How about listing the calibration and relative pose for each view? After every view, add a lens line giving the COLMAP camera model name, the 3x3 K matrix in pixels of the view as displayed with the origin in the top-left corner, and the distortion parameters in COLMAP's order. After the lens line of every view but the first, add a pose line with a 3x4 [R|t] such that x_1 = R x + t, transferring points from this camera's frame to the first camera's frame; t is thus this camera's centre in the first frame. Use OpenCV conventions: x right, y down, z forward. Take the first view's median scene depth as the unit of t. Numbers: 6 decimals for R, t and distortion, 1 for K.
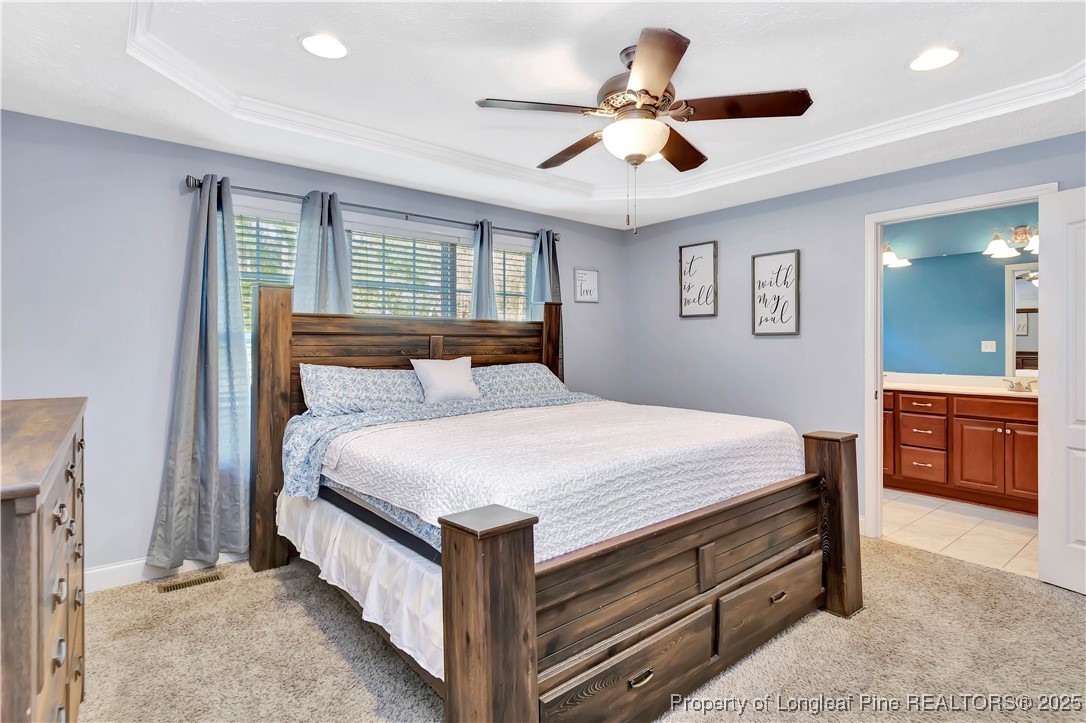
lens RADIAL K [[554.7, 0, 545.2], [0, 554.7, 345.1], [0, 0, 1]] dist [0.000887, 0.000518]
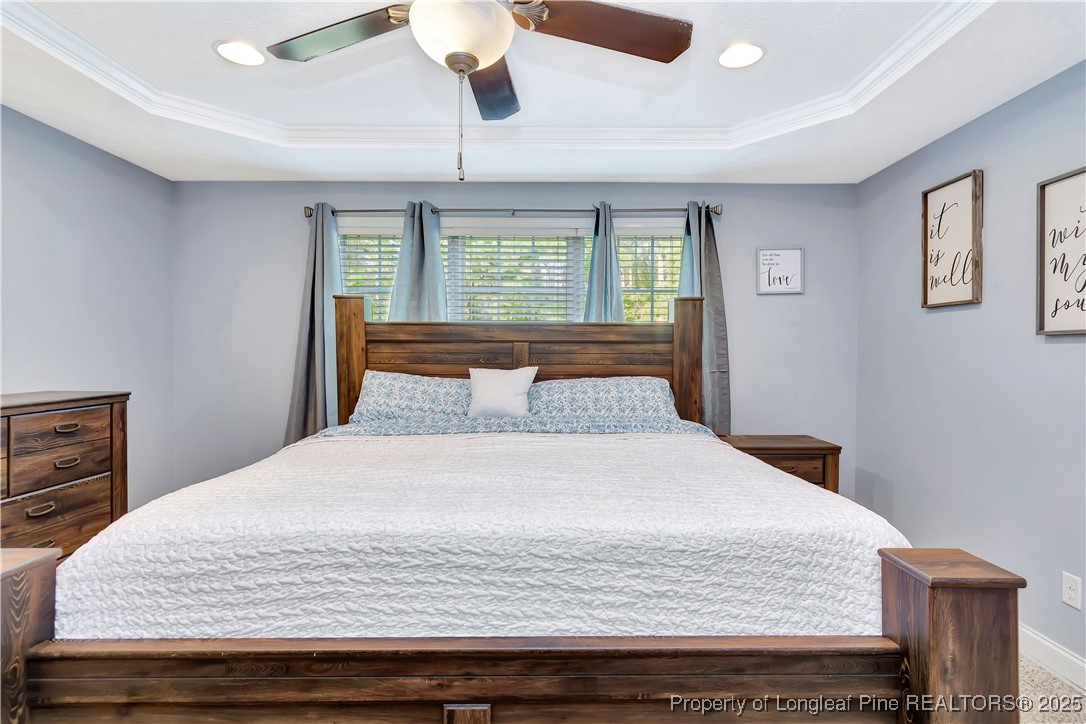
lens RADIAL K [[554.7, 0, 545.2], [0, 554.7, 345.6], [0, 0, 1]] dist [0.000887, 0.000518]
pose [[0.767734, -0.005919, -0.640741, 0.374135], [-0.003484, 0.999904, -0.013411, 0.000095], [0.640759, 0.012528, 0.767640, 0.319577]]
